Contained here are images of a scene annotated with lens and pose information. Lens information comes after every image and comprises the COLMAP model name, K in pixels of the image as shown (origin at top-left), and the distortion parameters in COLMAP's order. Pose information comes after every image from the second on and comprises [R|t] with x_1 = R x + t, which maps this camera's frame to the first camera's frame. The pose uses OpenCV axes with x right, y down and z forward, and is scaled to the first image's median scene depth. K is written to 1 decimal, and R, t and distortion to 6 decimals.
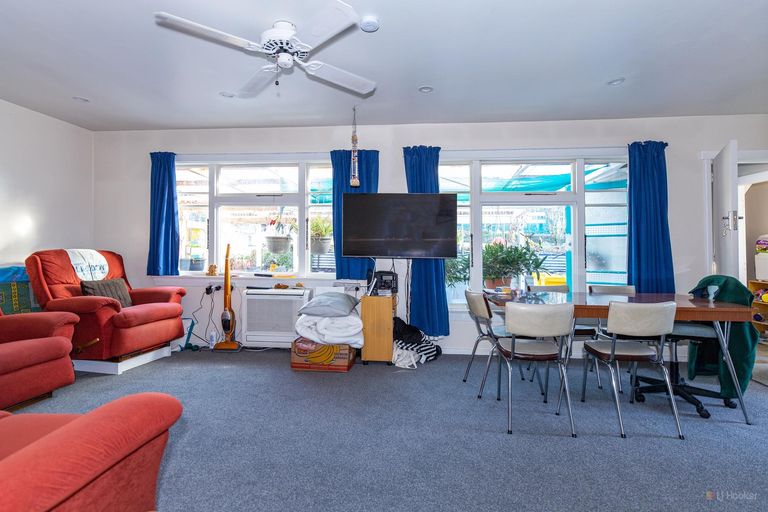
lens RADIAL K [[384.1, 0, 383.7], [0, 384.1, 238.5], [0, 0, 1]] dist [-0.000208, -0.000312]
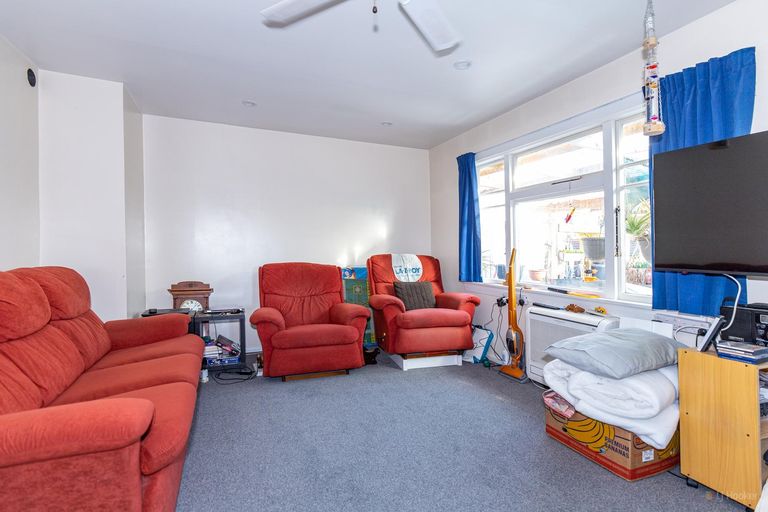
lens RADIAL K [[378.4, 0, 383.9], [0, 378.4, 253.4], [0, 0, 1]] dist [0.000215, 0.000240]
pose [[0.478103, 0.004979, -0.878290, 0.174937], [0.018203, 0.999713, 0.015576, 0.007055], [0.878115, -0.023434, 0.477875, 0.371370]]
